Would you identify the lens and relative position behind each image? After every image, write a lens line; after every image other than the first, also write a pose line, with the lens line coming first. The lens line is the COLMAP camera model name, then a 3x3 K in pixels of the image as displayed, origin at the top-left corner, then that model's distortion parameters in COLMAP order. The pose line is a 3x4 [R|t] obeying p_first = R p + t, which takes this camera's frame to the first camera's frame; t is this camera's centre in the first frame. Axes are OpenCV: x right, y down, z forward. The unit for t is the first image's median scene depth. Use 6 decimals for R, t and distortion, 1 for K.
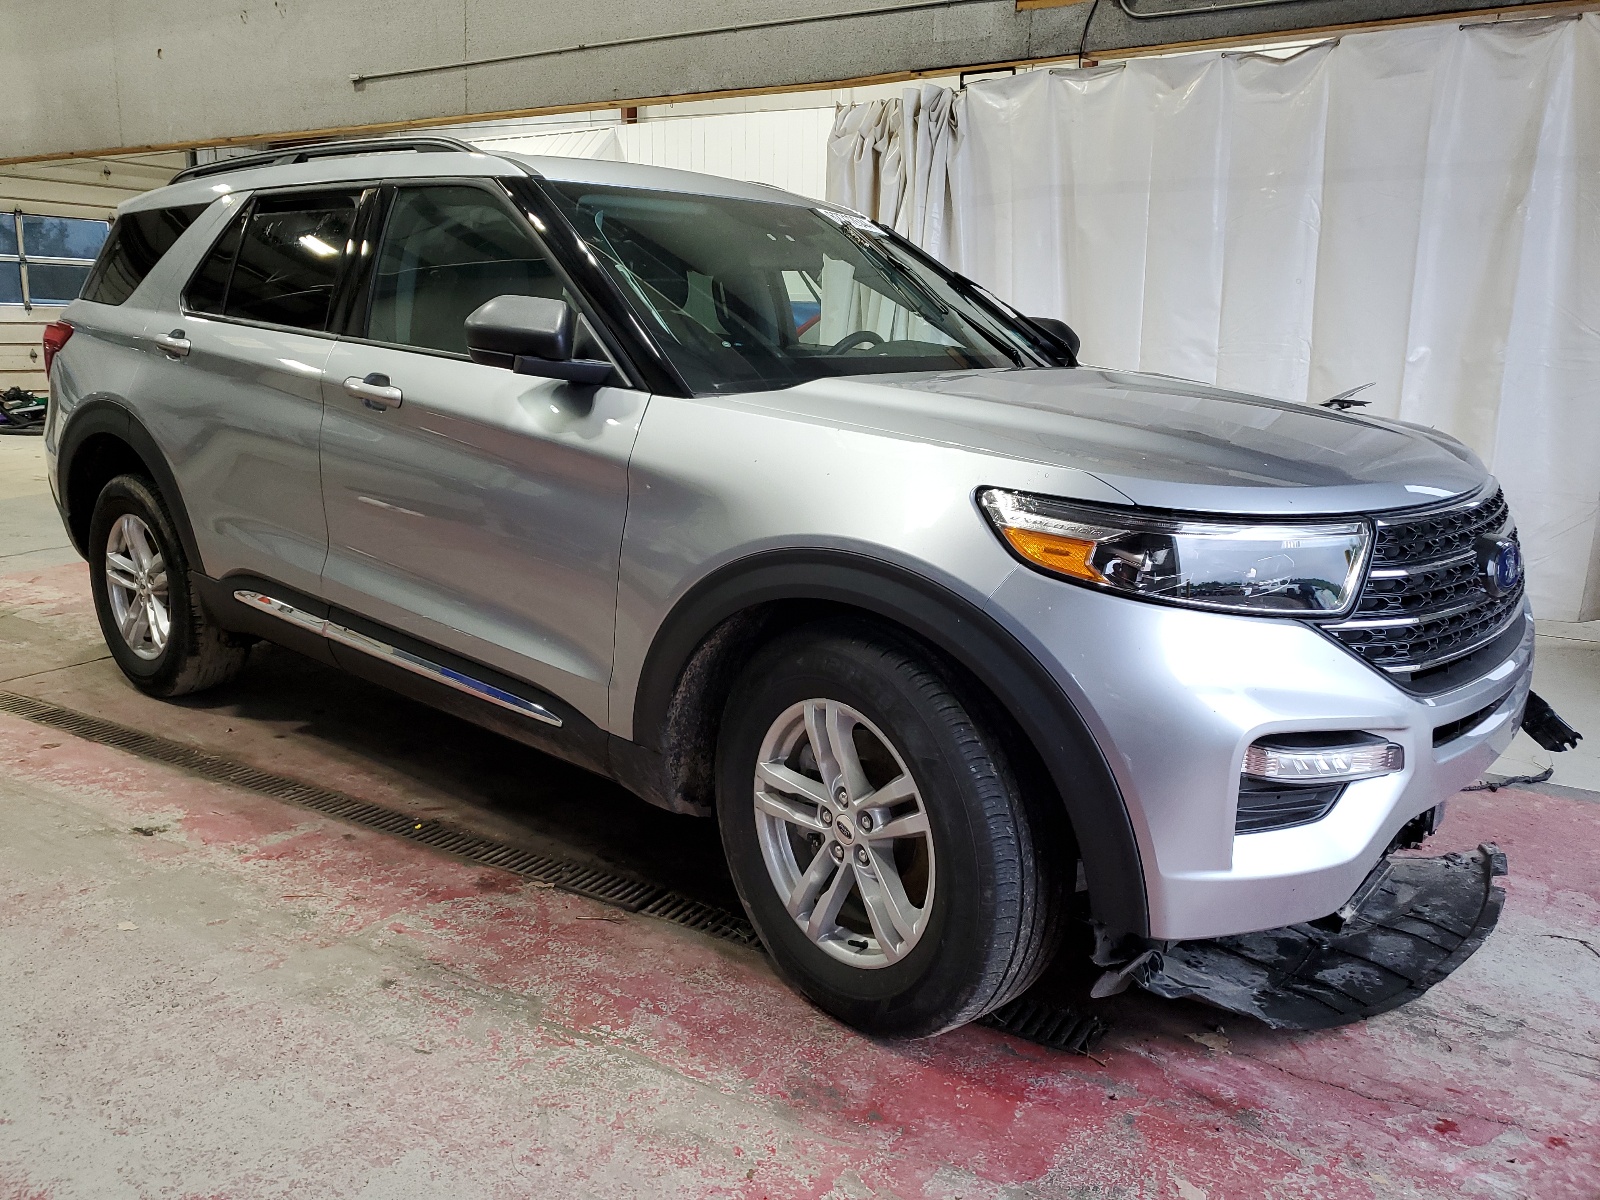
lens RADIAL K [[1297.9, 0, 796.2], [0, 1297.9, 603.7], [0, 0, 1]] dist [-0.000488, 0.017422]
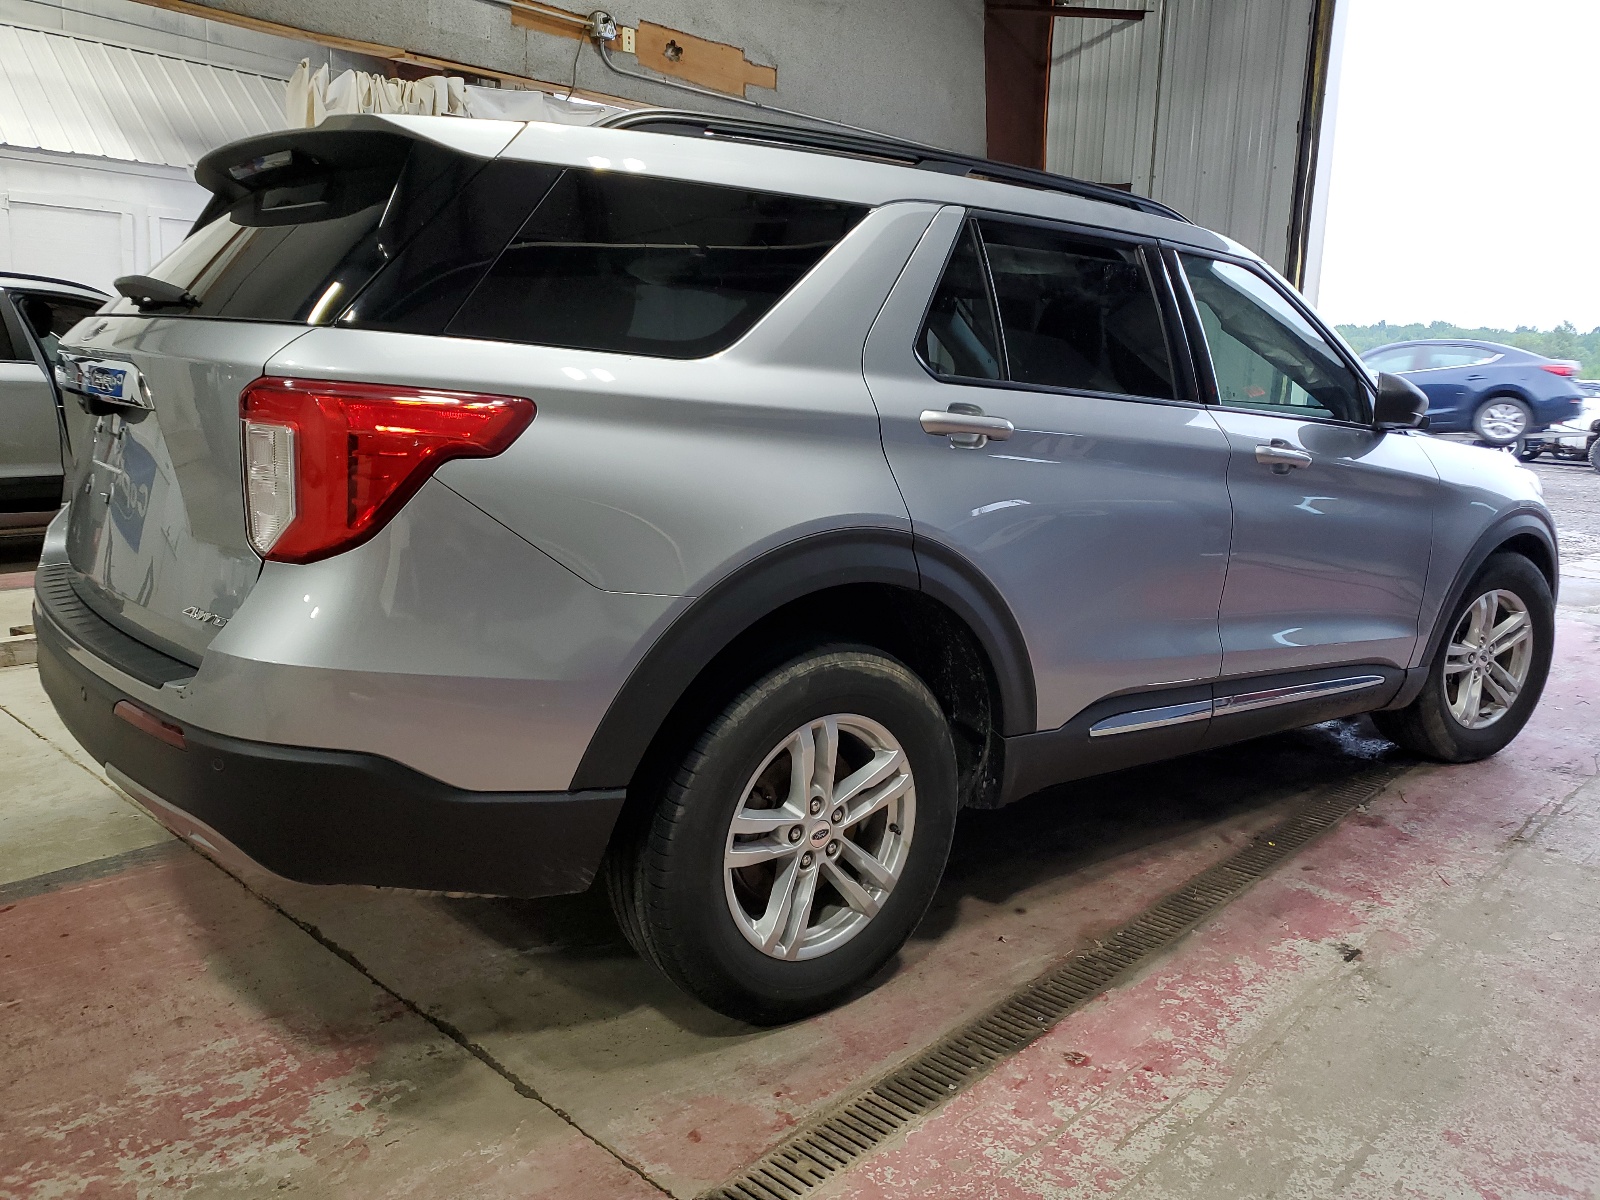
lens RADIAL K [[1297.9, 0, 798.1], [0, 1297.9, 592.5], [0, 0, 1]] dist [-0.000488, 0.017422]
pose [[0.151428, -0.188482, 0.970332, -1.394593], [0.174925, 0.971268, 0.161366, -0.285483], [-0.972867, 0.145300, 0.180048, 1.176162]]
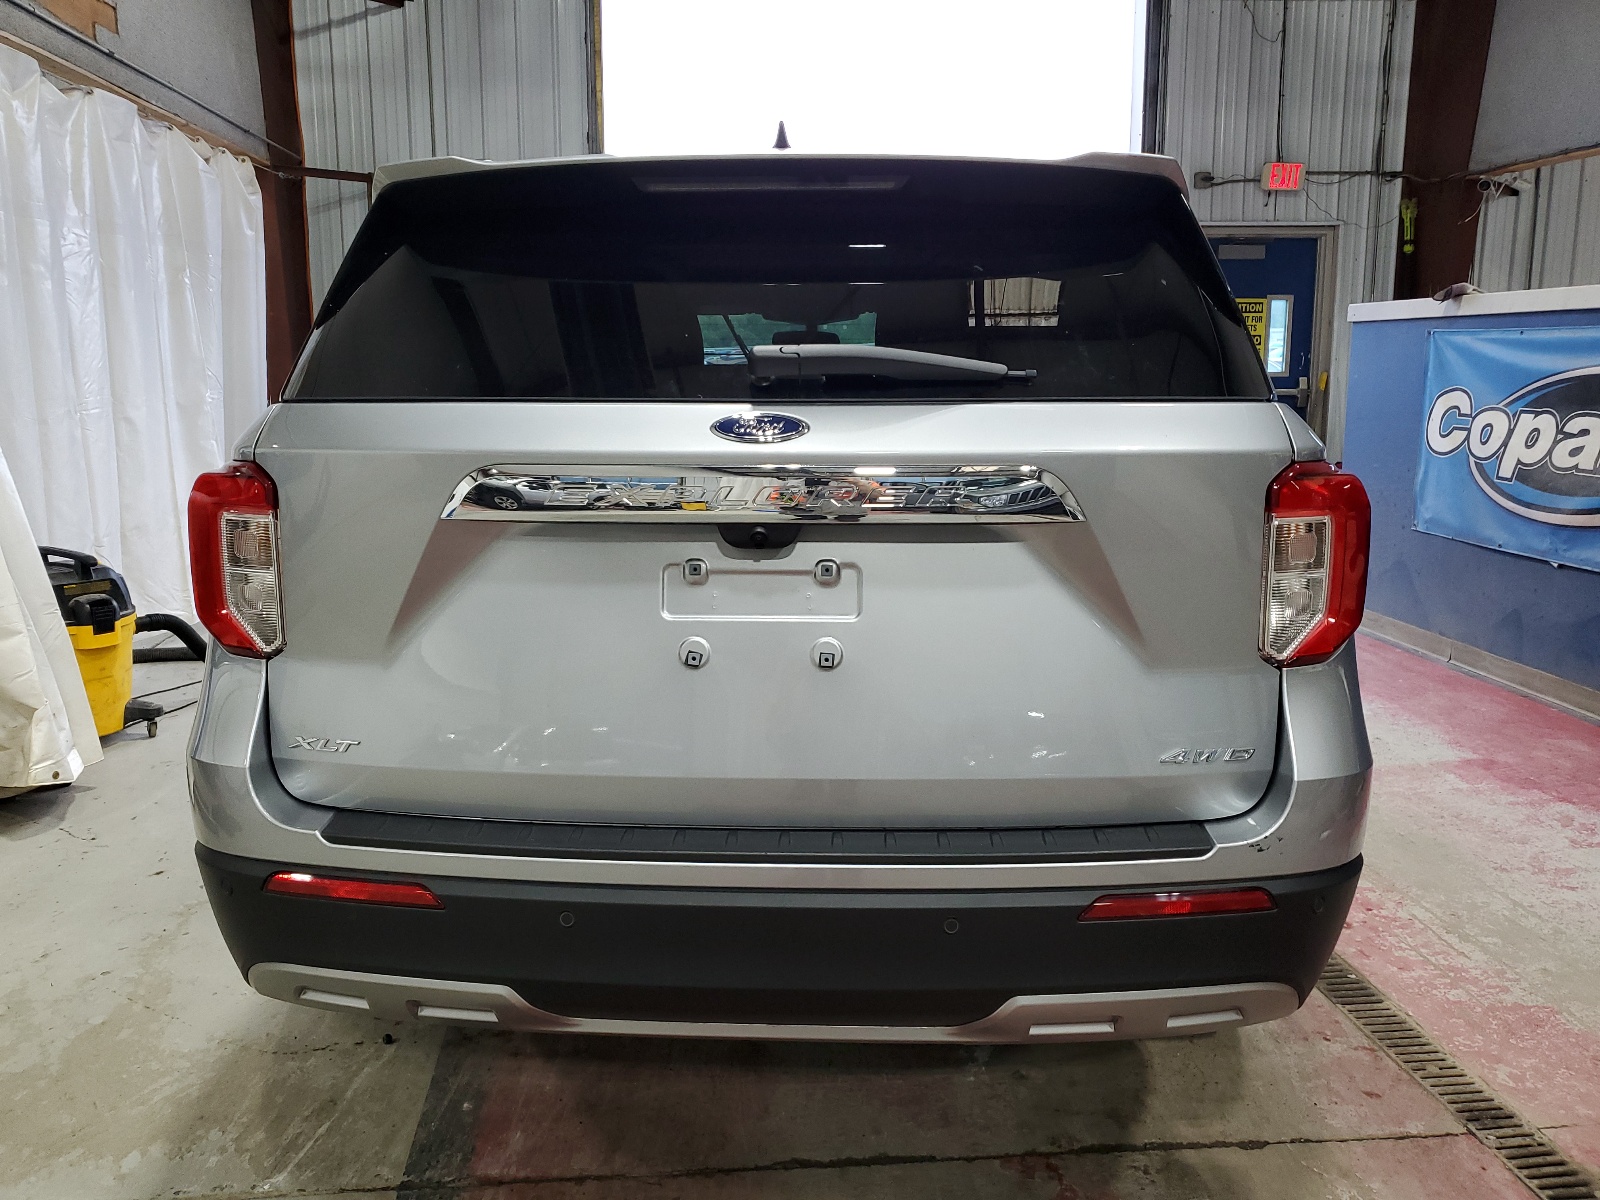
lens RADIAL K [[1297.9, 0, 760.5], [0, 1297.9, 596.9], [0, 0, 1]] dist [-0.000488, 0.017422]
pose [[-0.654363, -0.152055, 0.740735, -1.086637], [0.155581, 0.931544, 0.328664, -0.478928], [-0.740002, 0.330310, -0.585911, 1.988058]]
